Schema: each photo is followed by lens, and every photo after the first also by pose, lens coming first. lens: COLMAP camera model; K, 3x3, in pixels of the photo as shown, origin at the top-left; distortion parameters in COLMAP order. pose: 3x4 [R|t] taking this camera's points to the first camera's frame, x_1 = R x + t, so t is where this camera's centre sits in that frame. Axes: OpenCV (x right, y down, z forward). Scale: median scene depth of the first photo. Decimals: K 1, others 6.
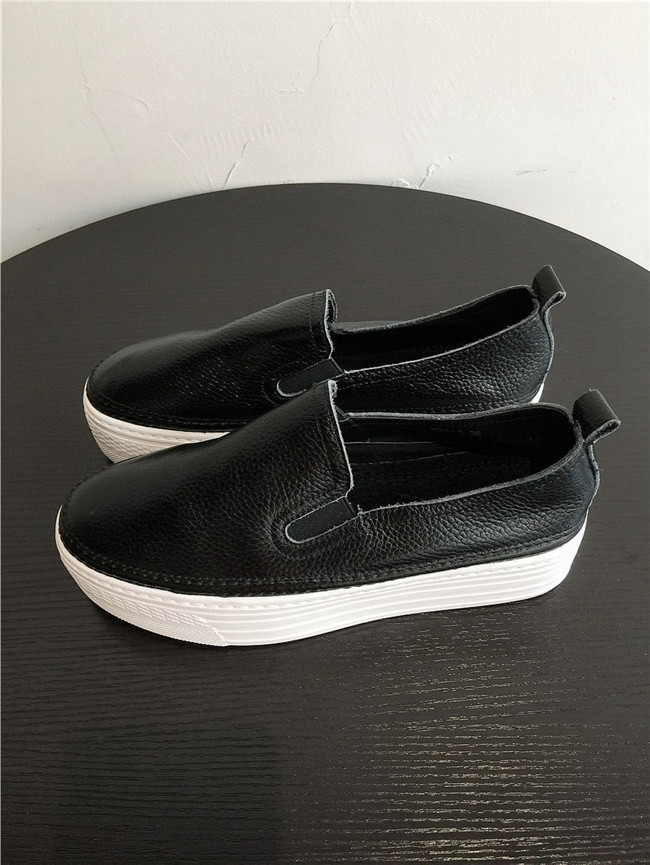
lens RADIAL K [[733.9, 0, 325.0], [0, 733.9, 425.7], [0, 0, 1]] dist [0.006362, -0.088946]
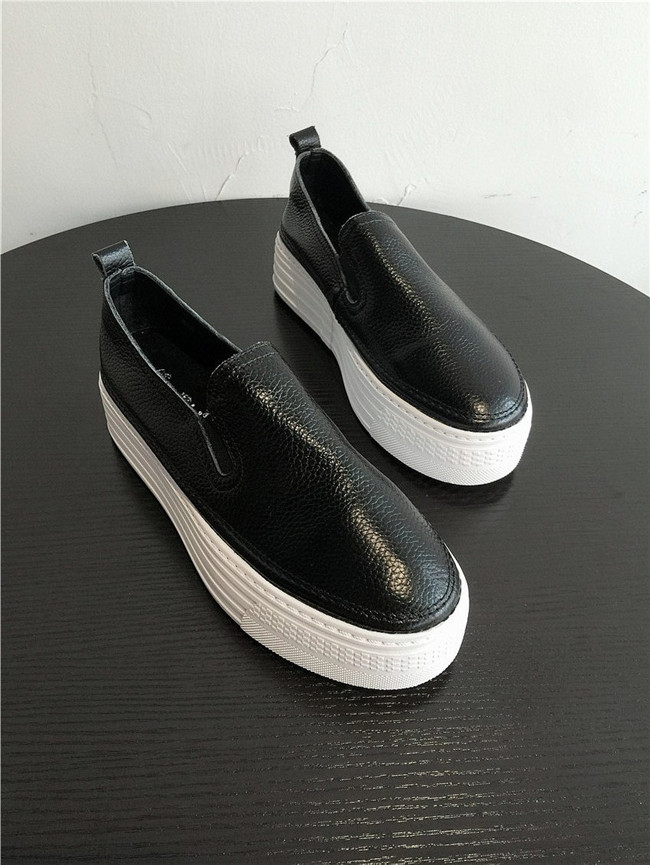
lens RADIAL K [[733.9, 0, 330.2], [0, 733.9, 434.9], [0, 0, 1]] dist [0.006362, -0.088946]
pose [[0.994853, 0.010214, 0.100815, -0.084092], [-0.000391, 0.995287, -0.096973, 0.130054], [-0.101330, 0.096434, 0.990168, -0.042615]]
